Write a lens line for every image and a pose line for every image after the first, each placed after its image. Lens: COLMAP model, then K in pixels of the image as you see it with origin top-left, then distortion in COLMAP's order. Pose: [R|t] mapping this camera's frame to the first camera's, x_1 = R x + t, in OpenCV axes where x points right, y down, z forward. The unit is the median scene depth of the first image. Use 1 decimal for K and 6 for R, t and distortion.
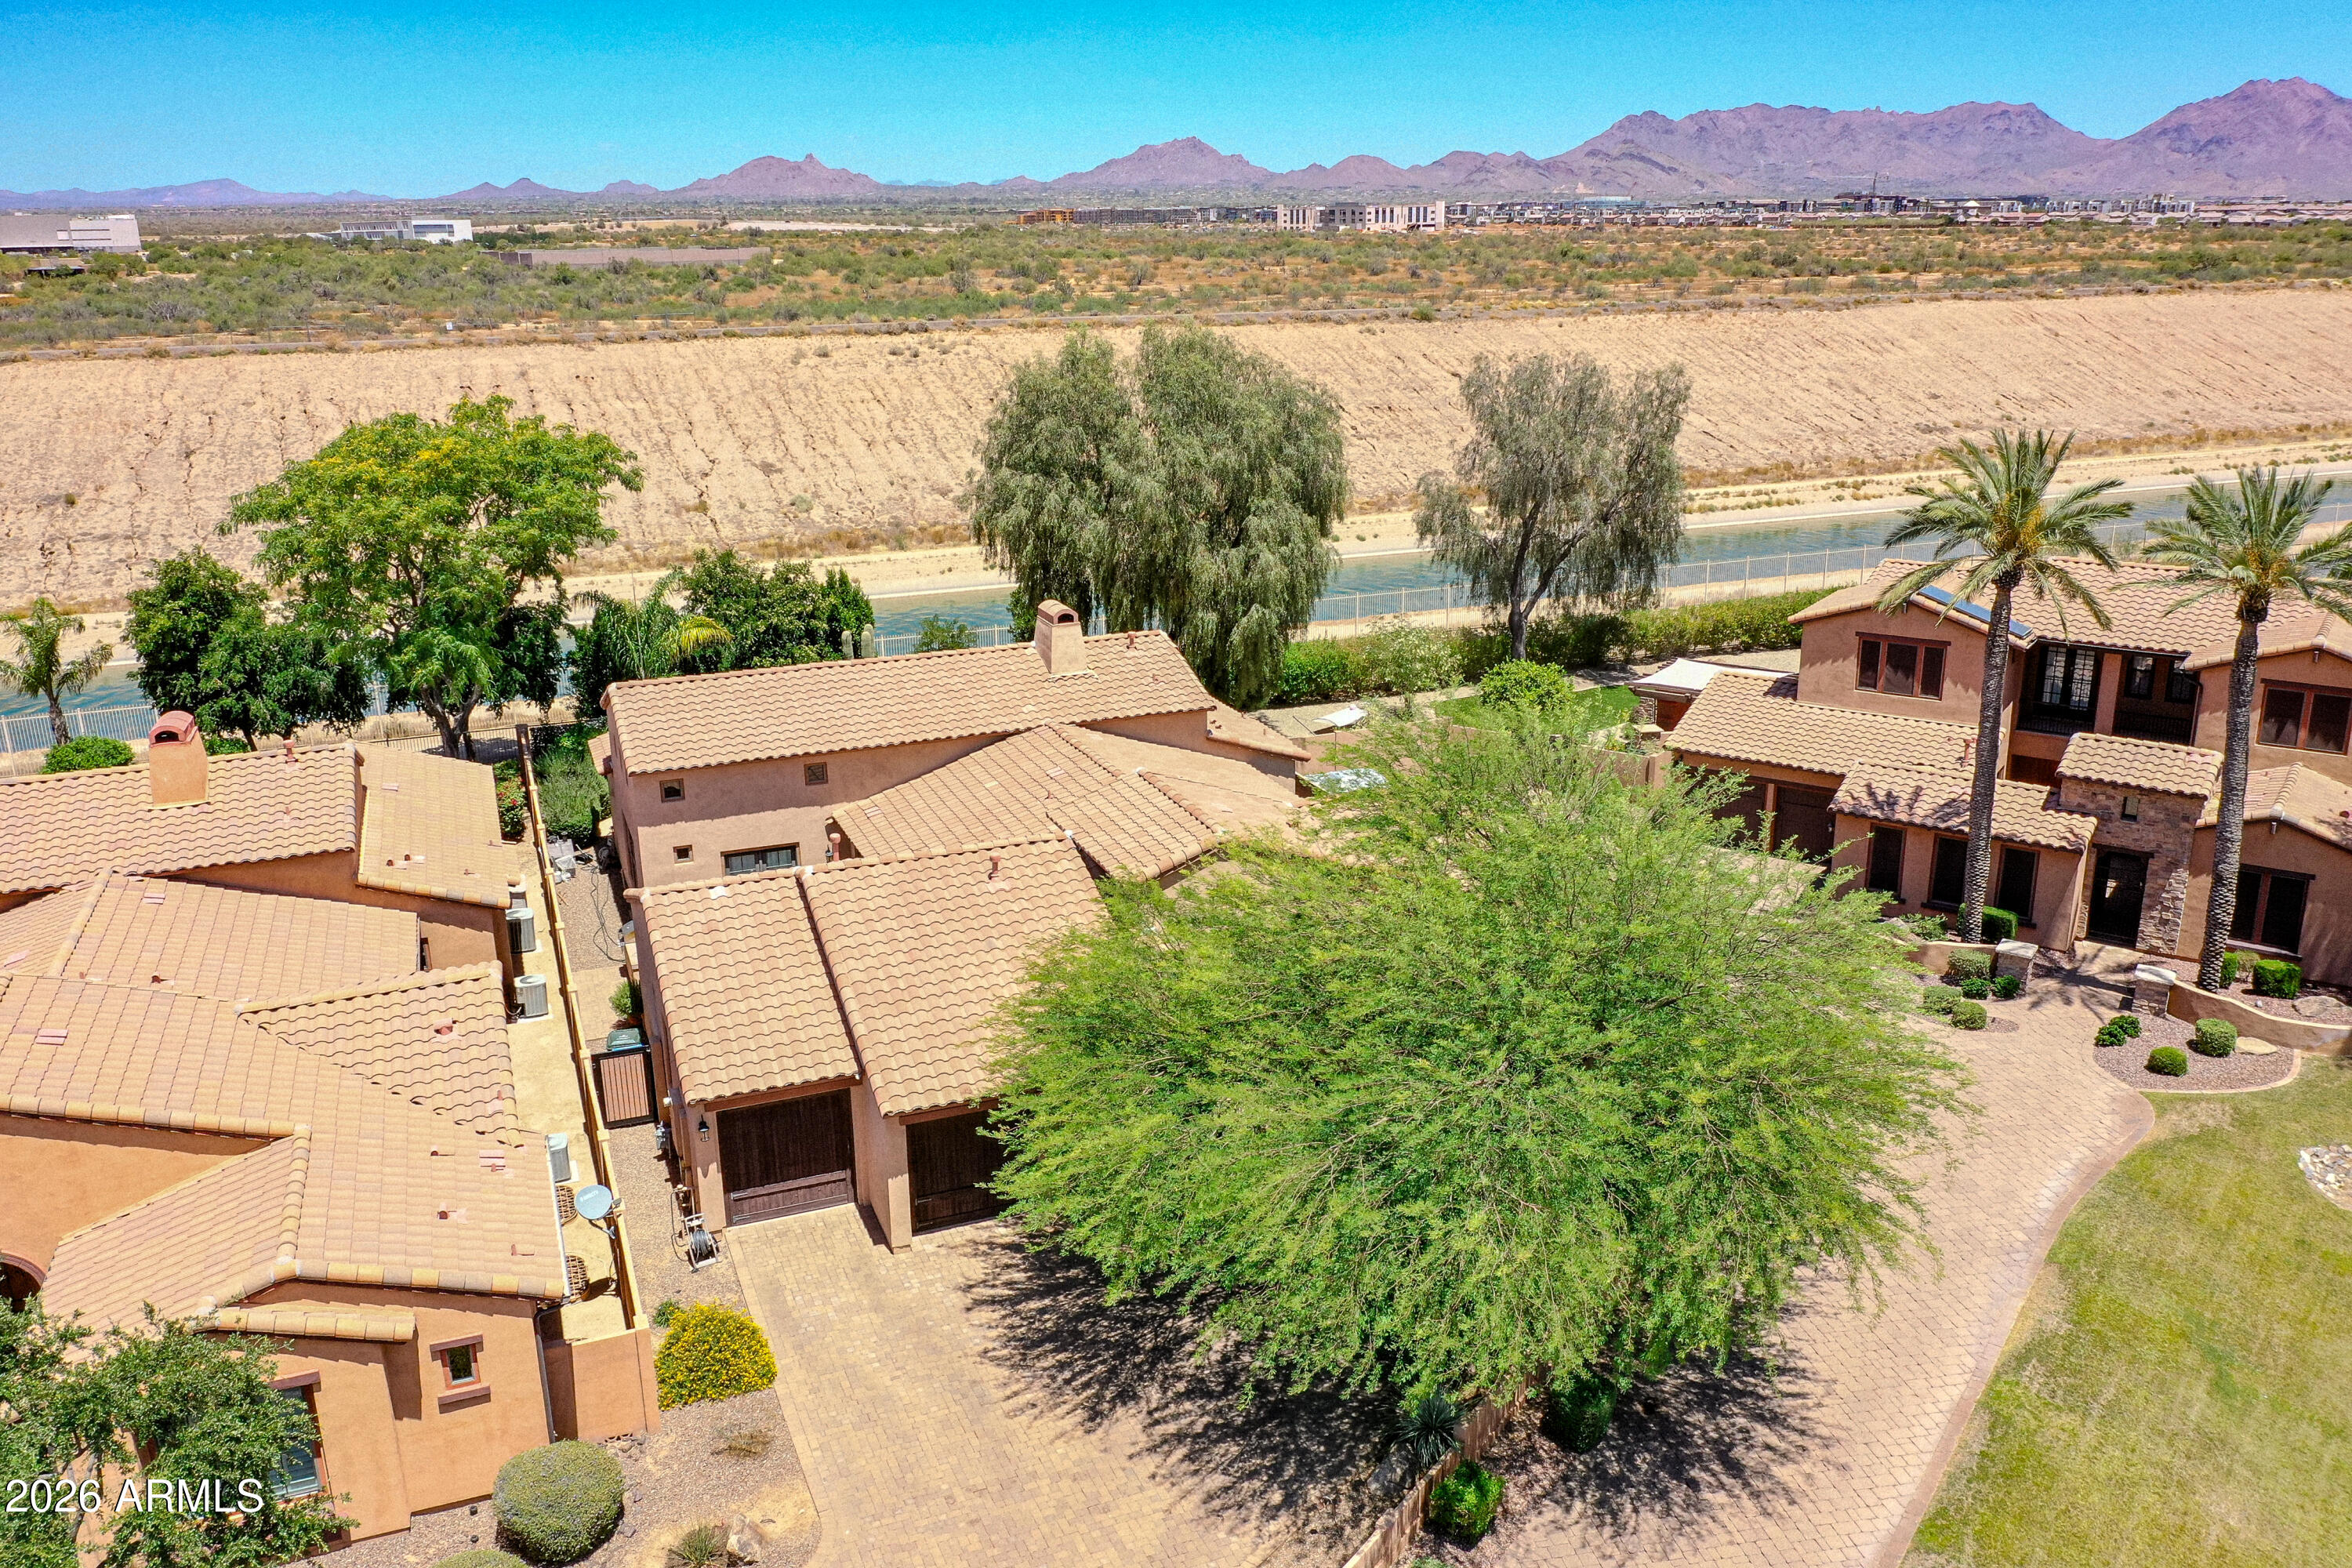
lens RADIAL K [[1839.9, 0, 1176.0], [0, 1839.9, 784.0], [0, 0, 1]] dist [-0.009044, 0.002845]
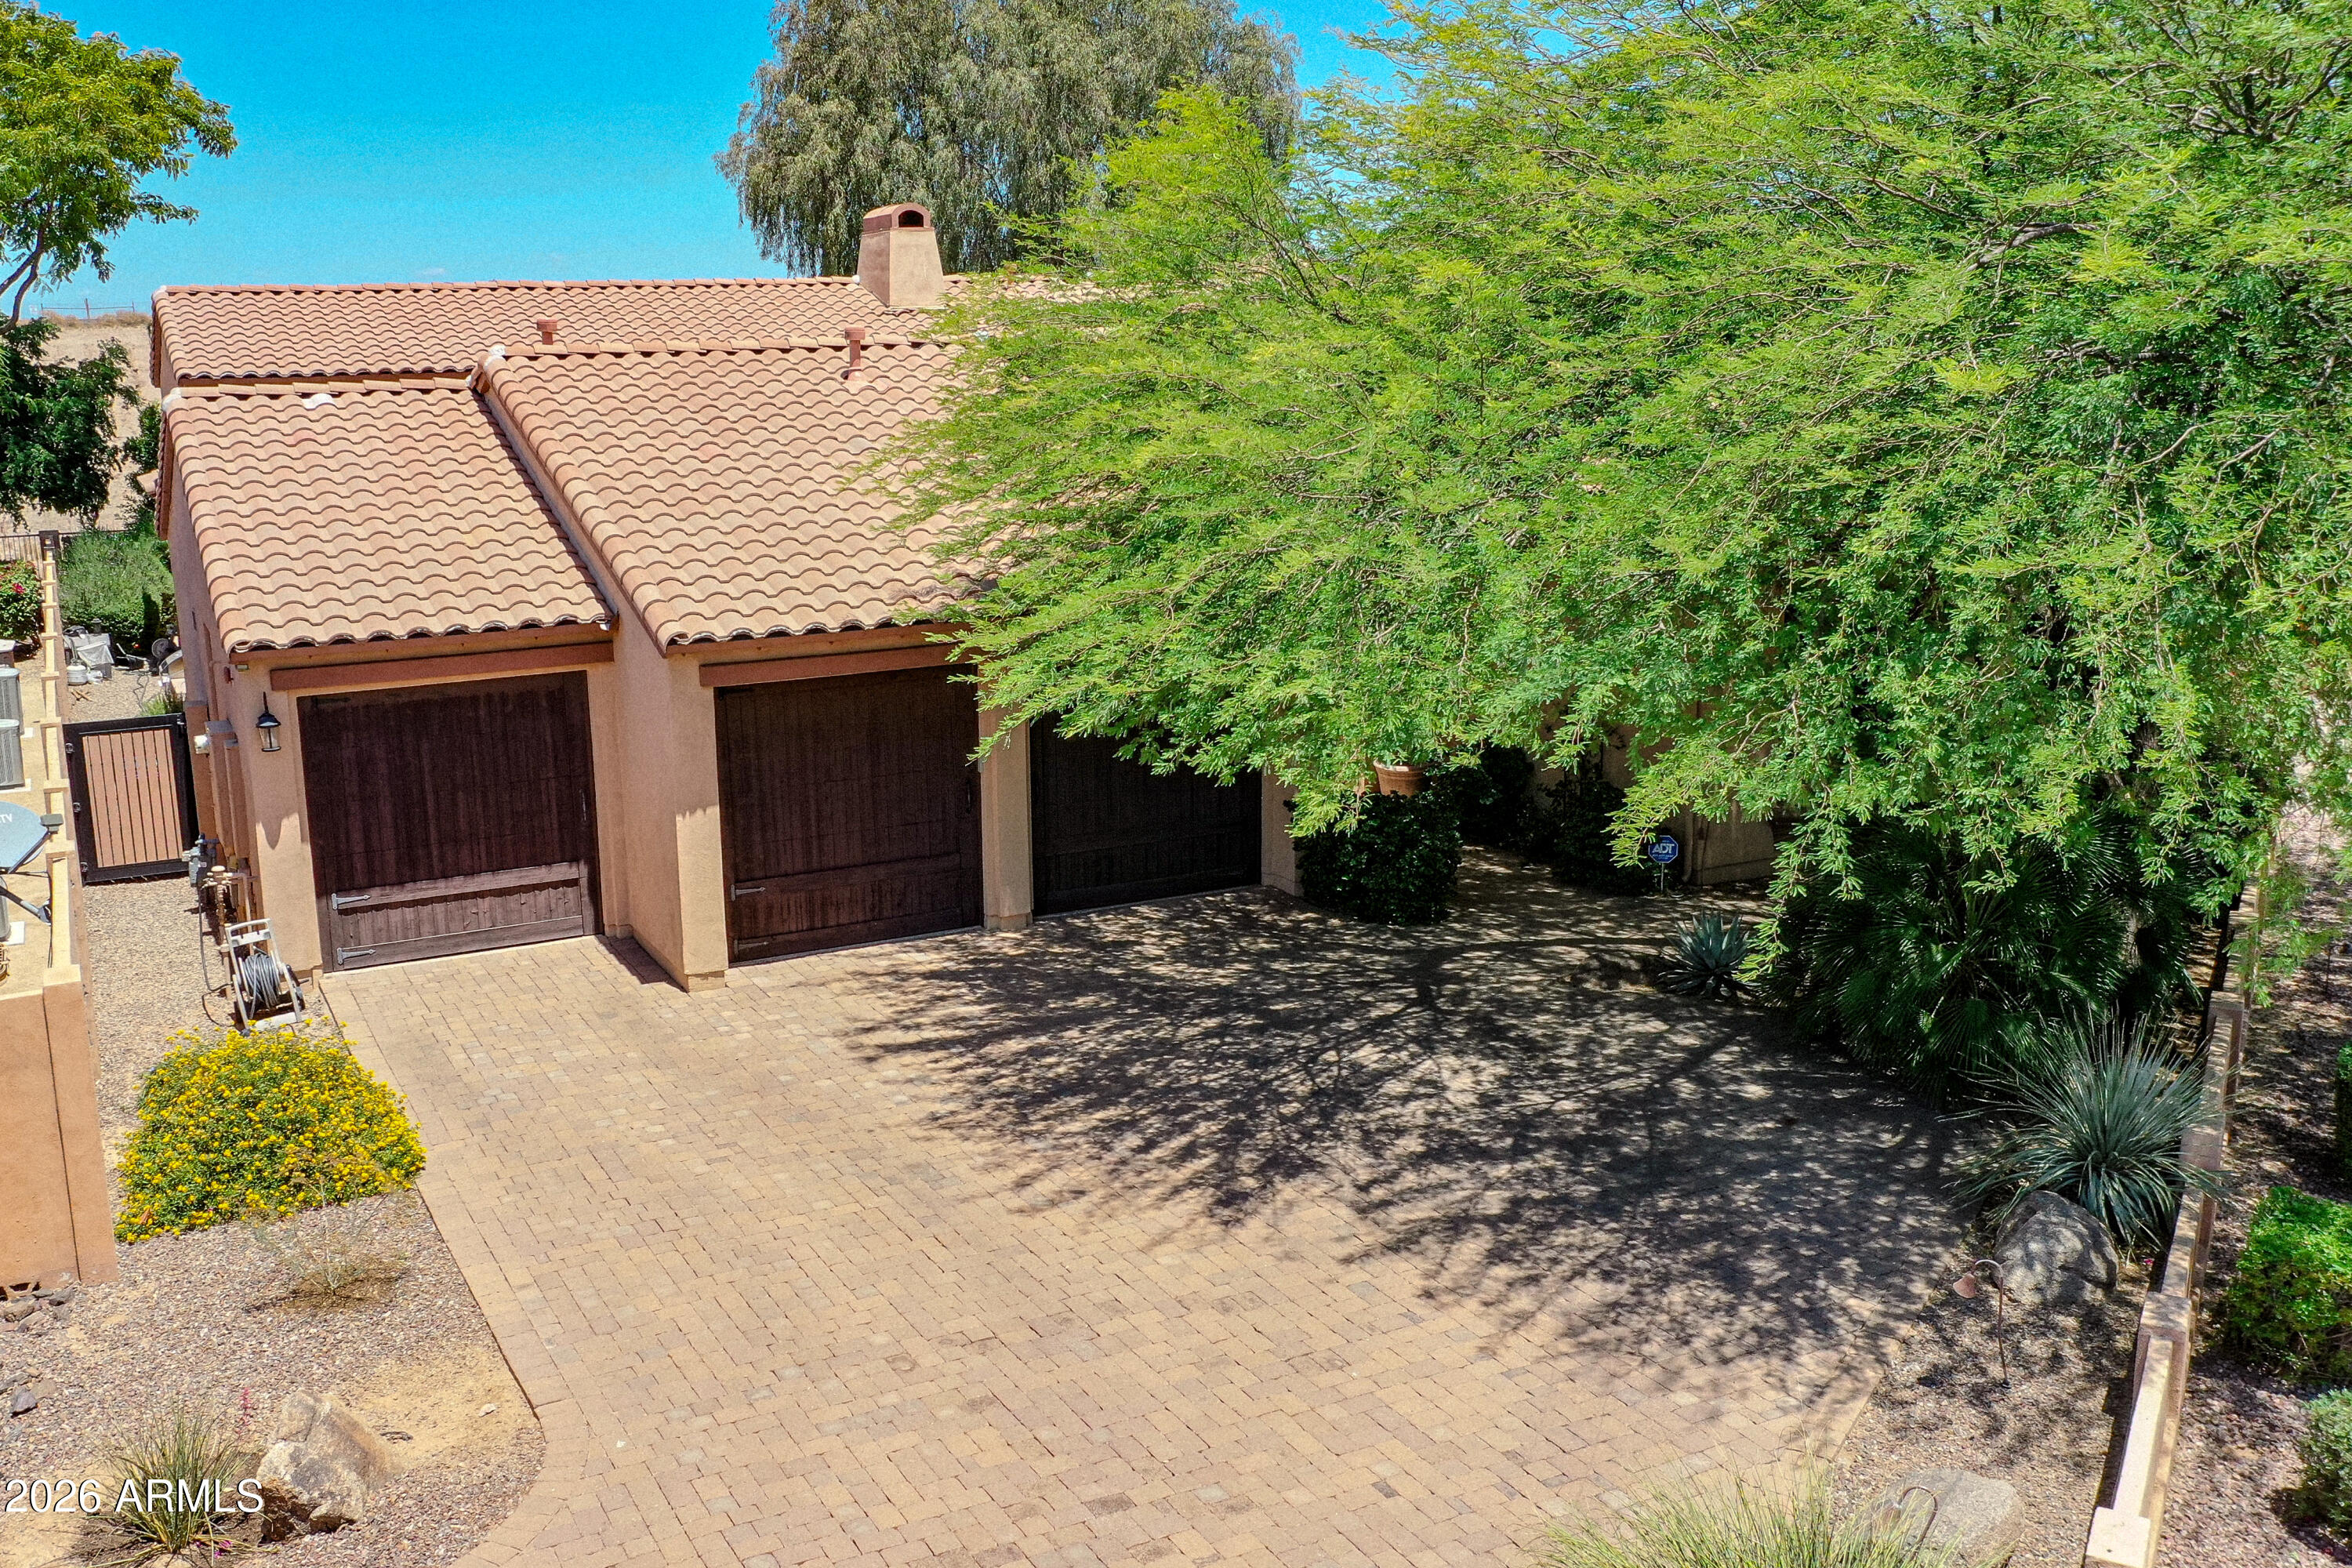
lens RADIAL K [[2092.5, 0, 1068.6], [0, 2092.5, 782.5], [0, 0, 1]] dist [-0.012286, -0.002433]
pose [[0.997124, -0.025134, 0.071498, -0.092691], [0.031750, 0.995164, -0.092956, 0.250019], [-0.068816, 0.094958, 0.993100, 0.457555]]
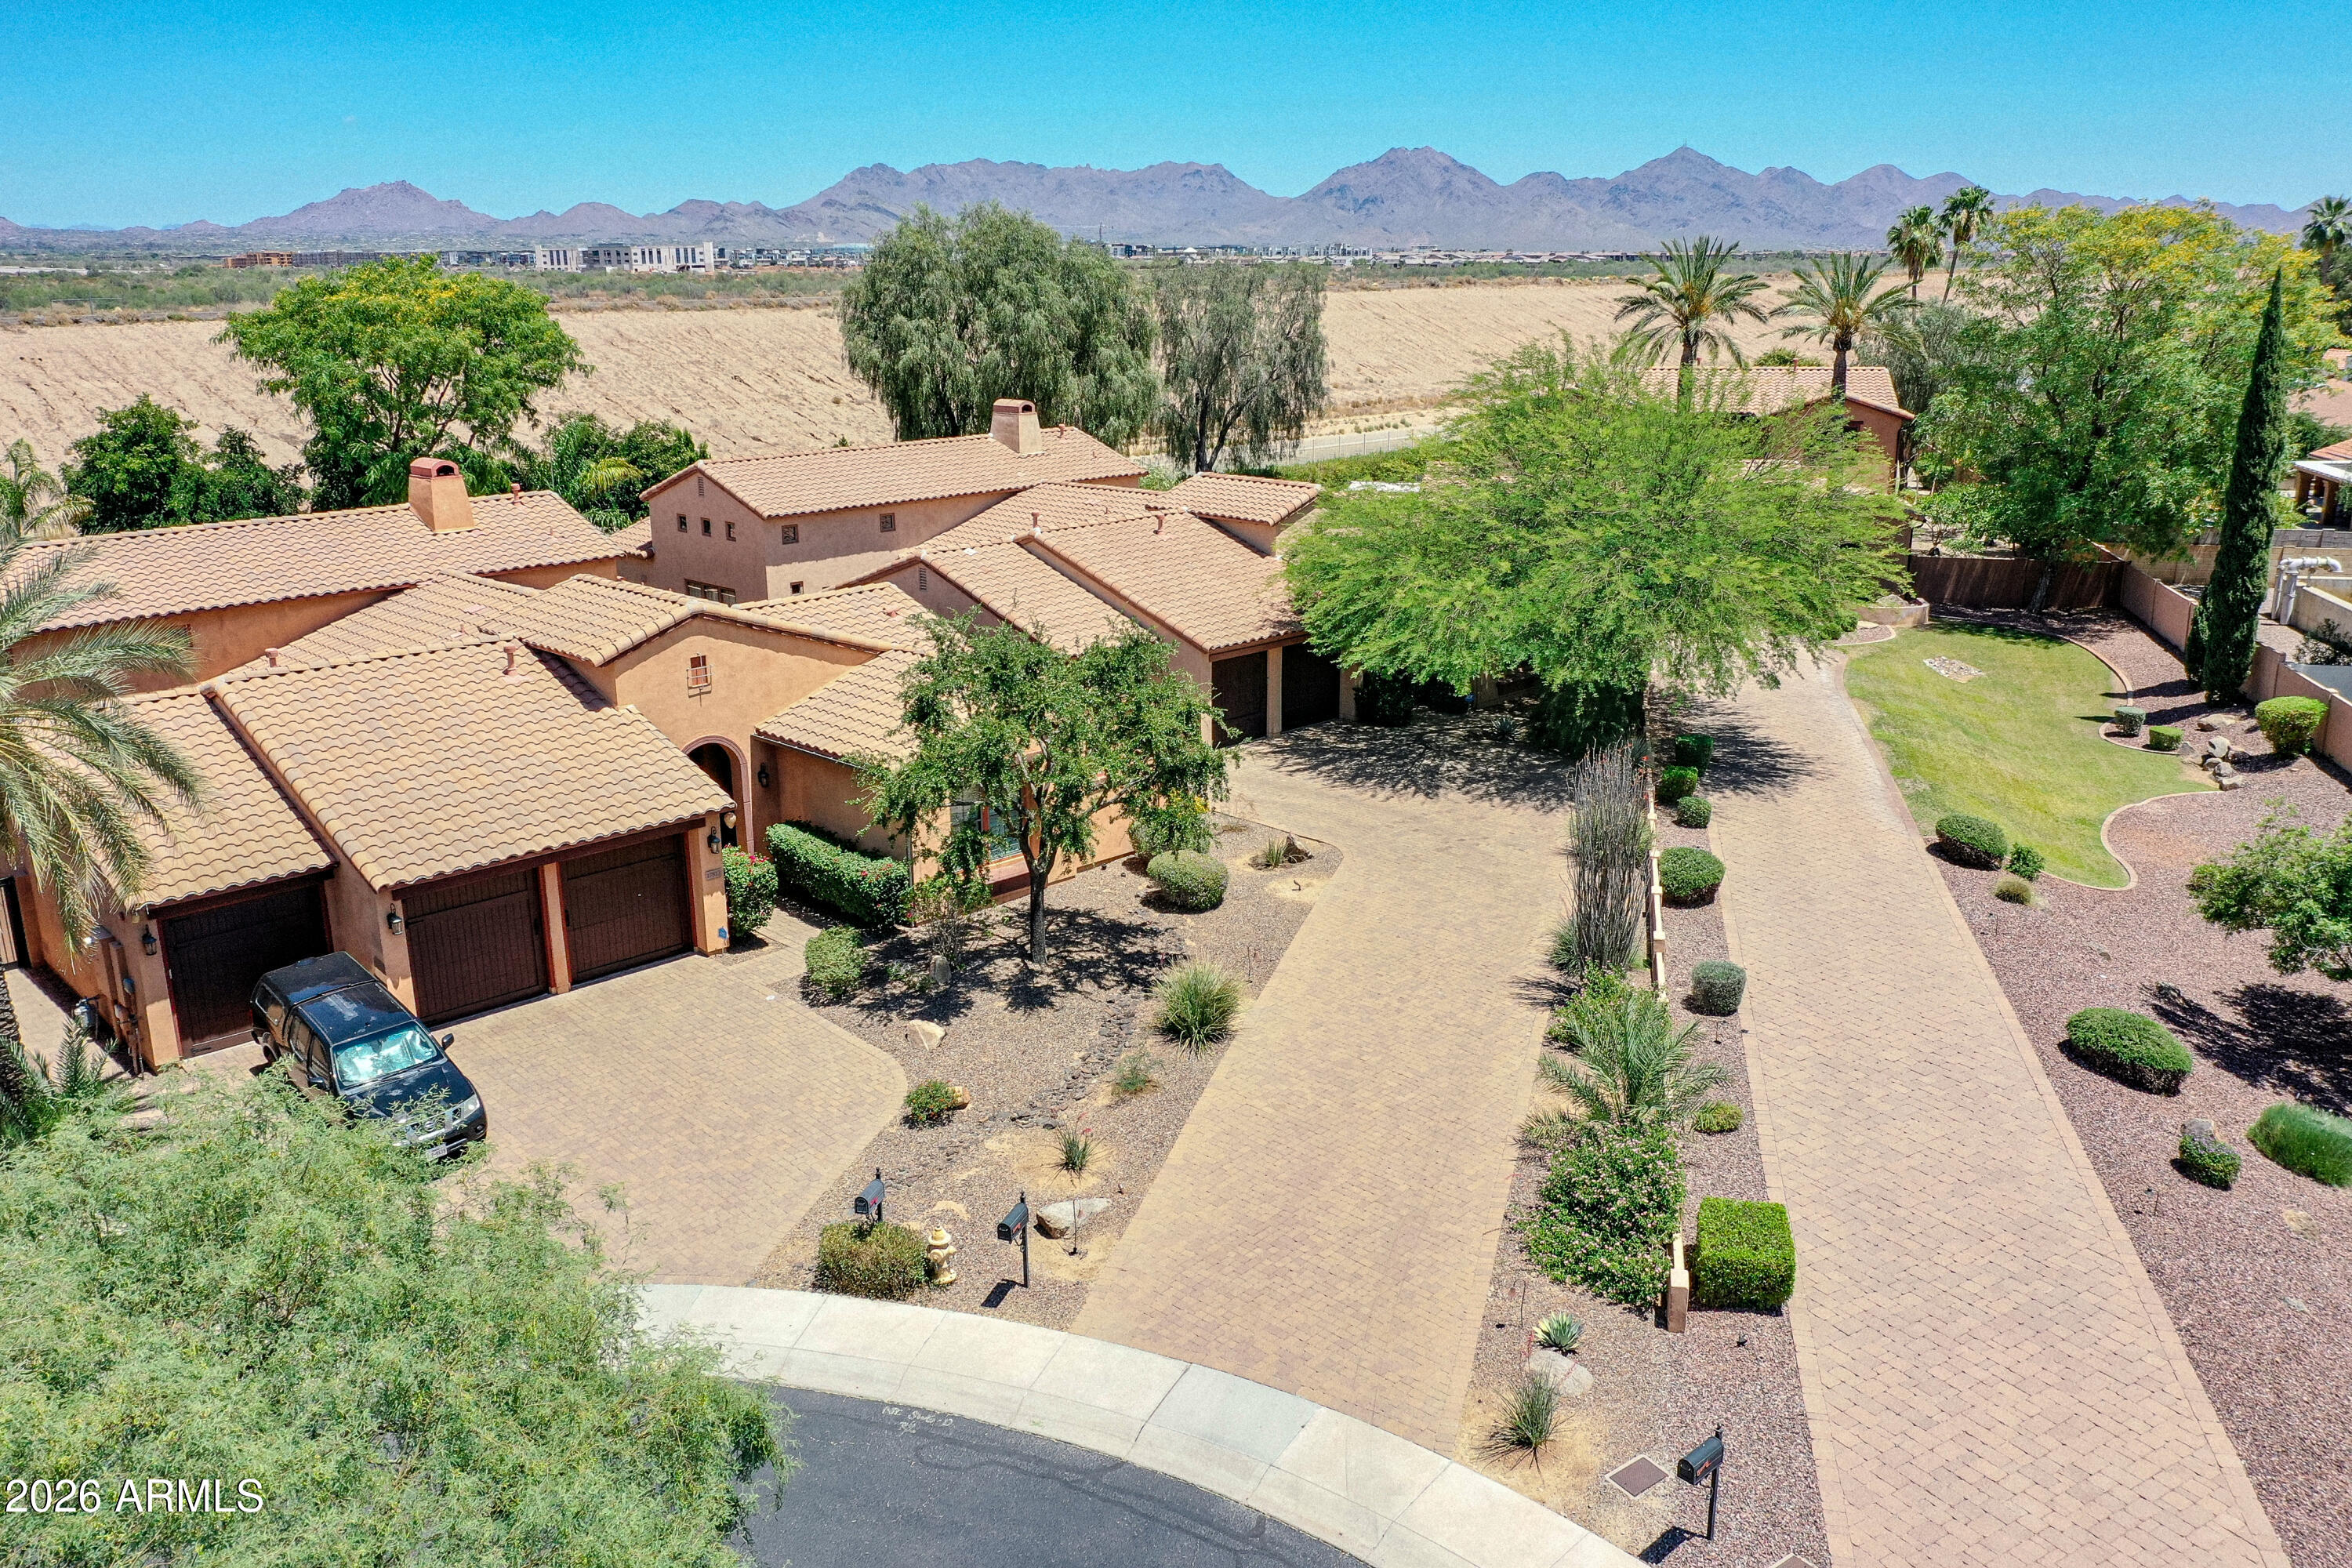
lens RADIAL K [[1839.9, 0, 1176.0], [0, 1839.9, 784.0], [0, 0, 1]] dist [-0.009044, 0.002845]
pose [[0.924066, -0.100965, 0.368658, -0.676329], [0.110190, 0.993902, -0.003998, 0.269742], [-0.366007, 0.044317, 0.929556, -0.291881]]
